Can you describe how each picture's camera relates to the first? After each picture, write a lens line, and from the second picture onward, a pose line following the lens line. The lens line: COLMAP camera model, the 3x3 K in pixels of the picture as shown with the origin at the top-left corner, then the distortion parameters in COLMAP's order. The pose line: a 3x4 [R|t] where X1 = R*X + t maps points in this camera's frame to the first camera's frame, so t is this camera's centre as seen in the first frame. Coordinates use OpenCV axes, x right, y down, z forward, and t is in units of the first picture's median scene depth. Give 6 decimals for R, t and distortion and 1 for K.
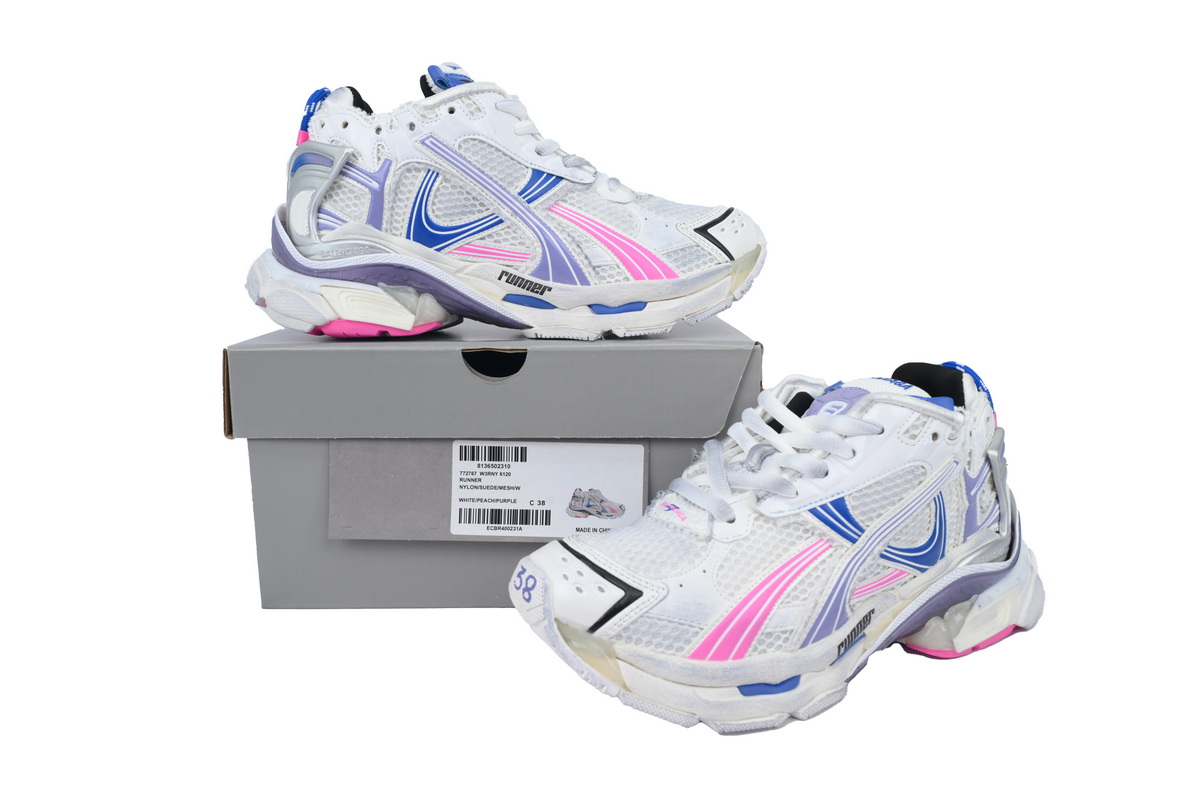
lens RADIAL K [[907.1, 0, 599.9], [0, 907.1, 440.4], [0, 0, 1]] dist [-0.001848, 0.000392]
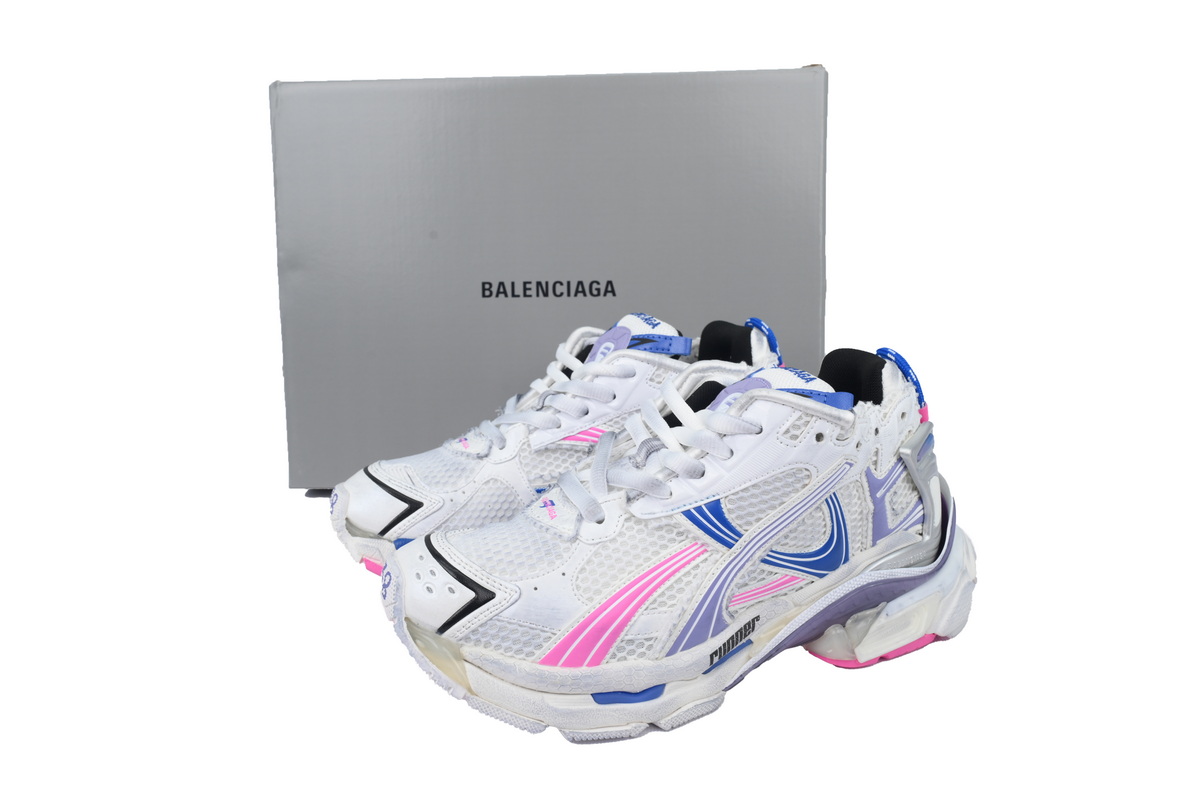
lens RADIAL K [[907.1, 0, 599.9], [0, 907.1, 440.4], [0, 0, 1]] dist [-0.001848, 0.000392]
pose [[0.993675, 0.018859, -0.110695, 0.248475], [-0.012699, 0.998345, 0.056094, -0.050176], [0.111570, -0.054333, 0.992270, 0.053486]]
